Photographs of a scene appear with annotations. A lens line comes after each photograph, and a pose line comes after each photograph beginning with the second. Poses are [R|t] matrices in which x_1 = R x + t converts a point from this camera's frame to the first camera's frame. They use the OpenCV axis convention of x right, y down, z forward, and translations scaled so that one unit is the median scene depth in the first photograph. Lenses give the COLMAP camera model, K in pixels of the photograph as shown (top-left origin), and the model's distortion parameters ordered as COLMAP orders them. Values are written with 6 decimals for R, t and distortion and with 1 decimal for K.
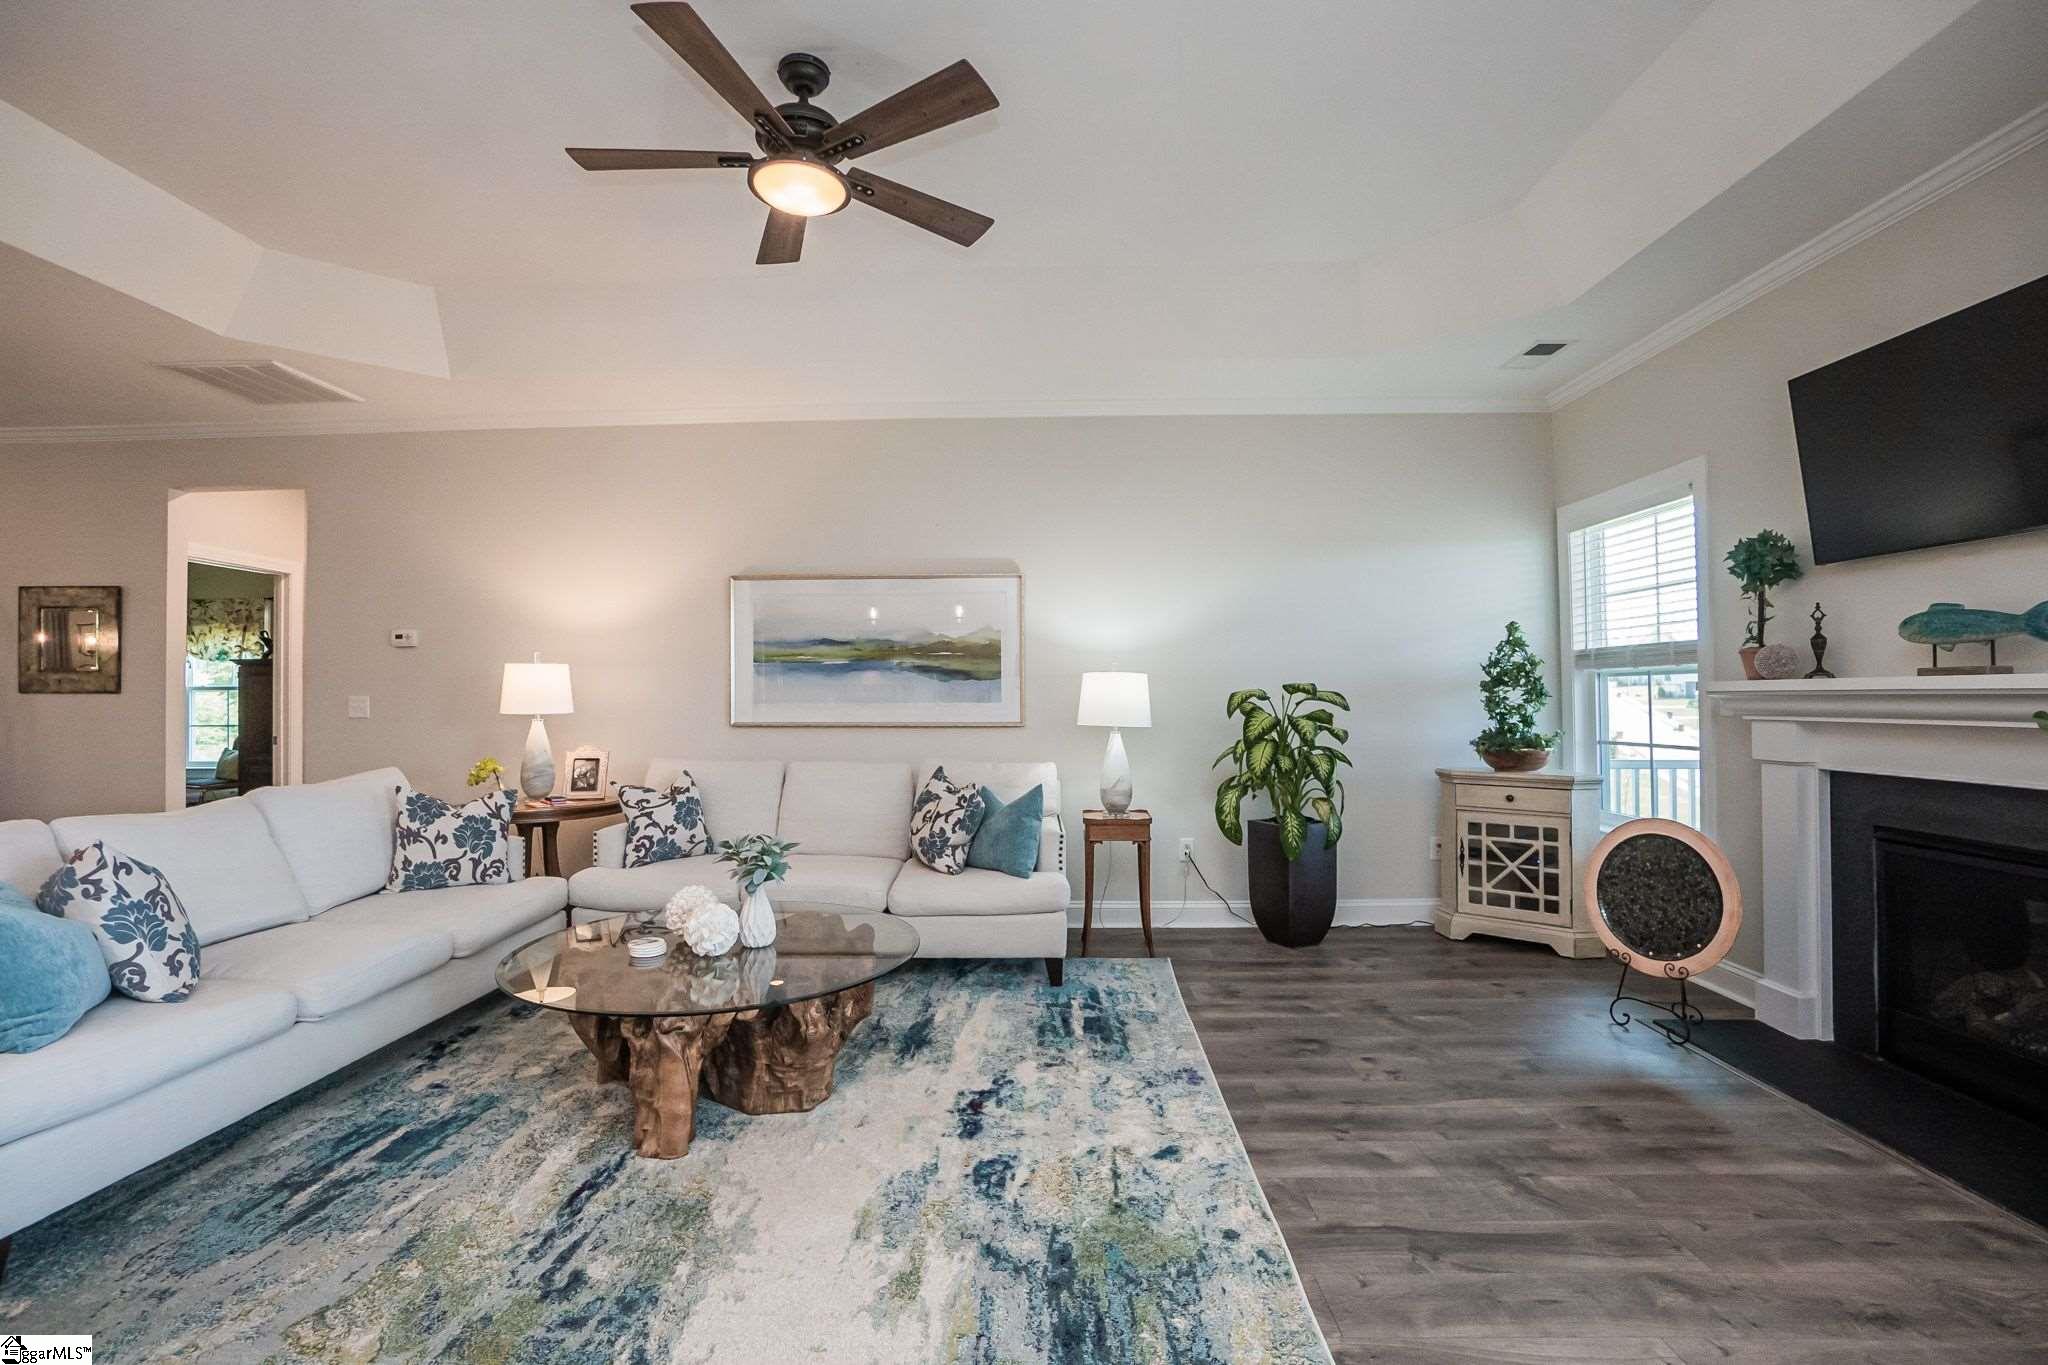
lens RADIAL K [[906.1, 0, 1009.7], [0, 906.1, 684.5], [0, 0, 1]] dist [-0.066385, 0.025509]
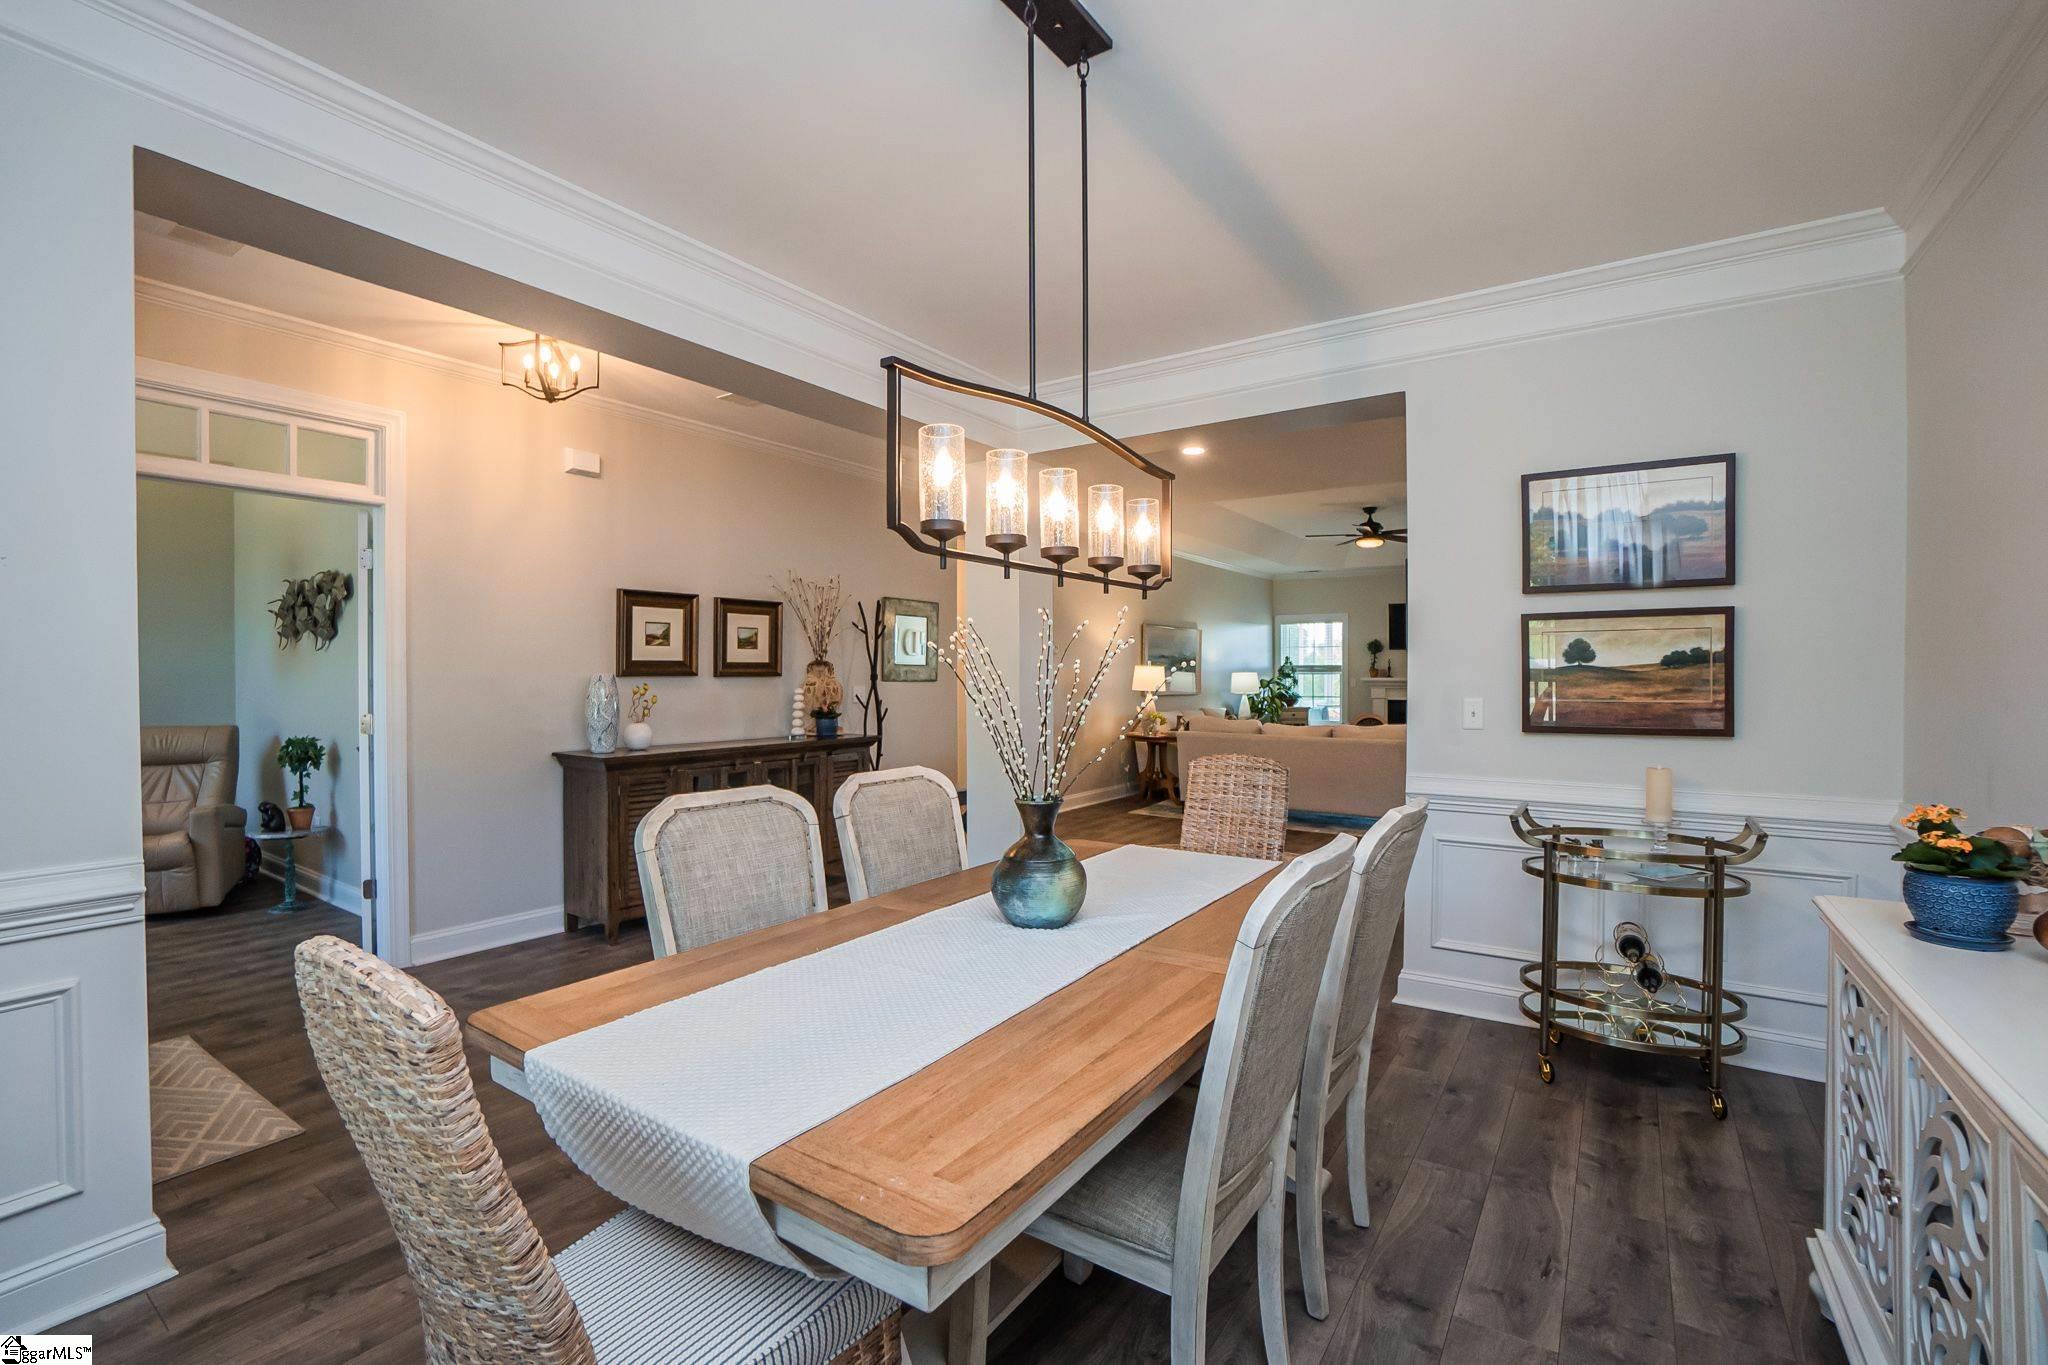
lens RADIAL K [[906.1, 0, 1009.7], [0, 906.1, 684.5], [0, 0, 1]] dist [-0.066385, 0.025509]
pose [[0.543801, -0.005788, 0.839194, -2.584549], [-0.014581, 0.999760, 0.016344, -0.011871], [-0.839087, -0.021124, 0.543587, 0.148485]]
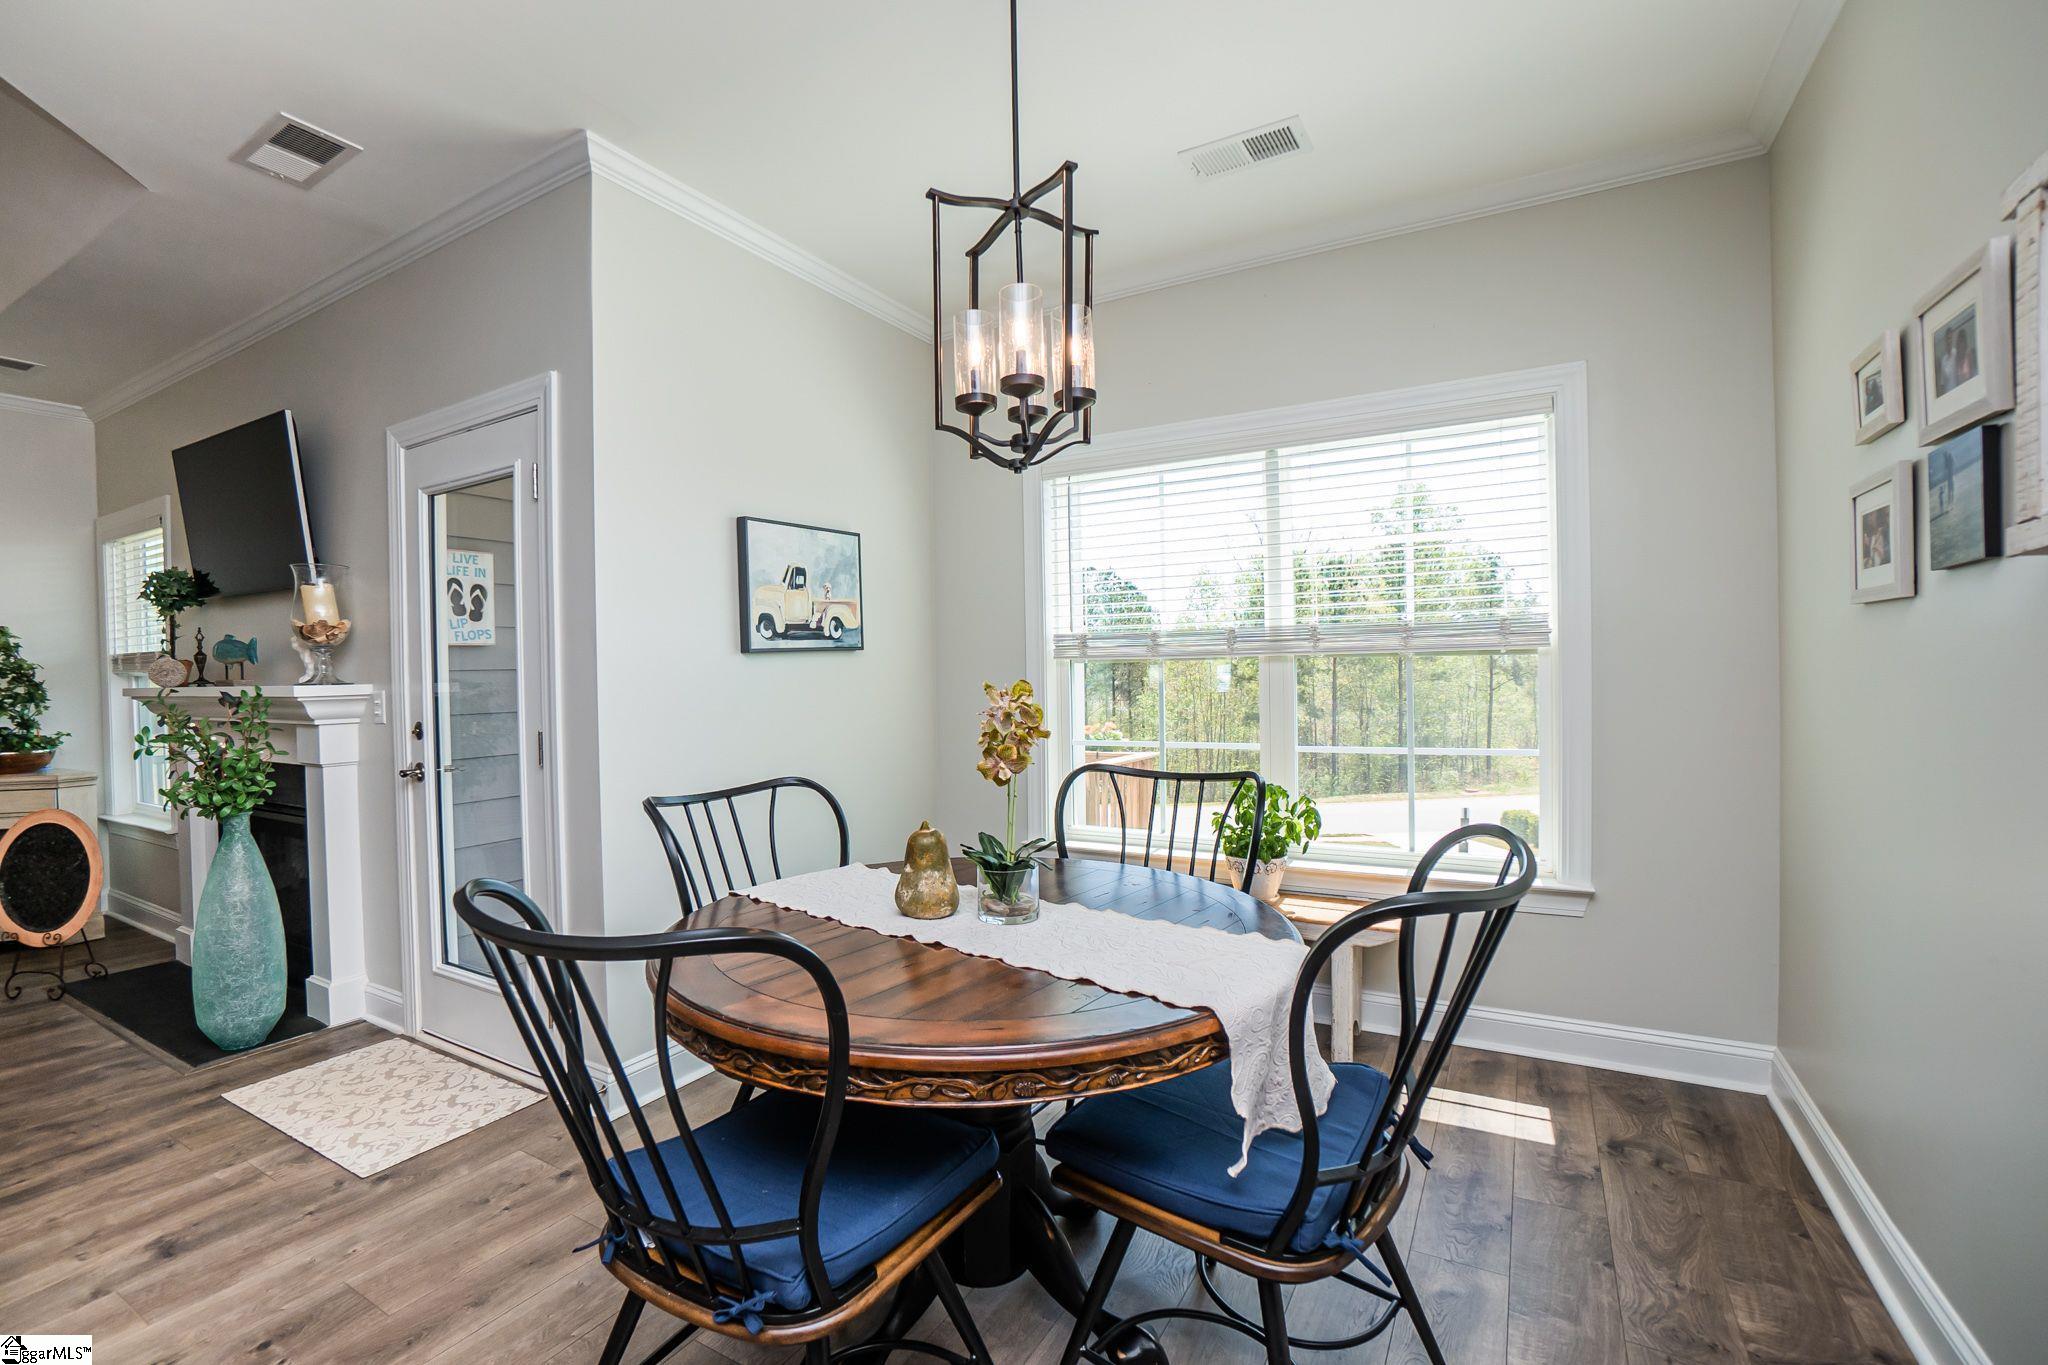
lens RADIAL K [[906.1, 0, 1009.7], [0, 906.1, 684.5], [0, 0, 1]] dist [-0.066385, 0.025509]
pose [[0.482965, -0.020397, 0.875402, 0.269623], [0.003273, 0.999764, 0.021489, -0.023770], [-0.875634, -0.007513, 0.482918, -0.491316]]
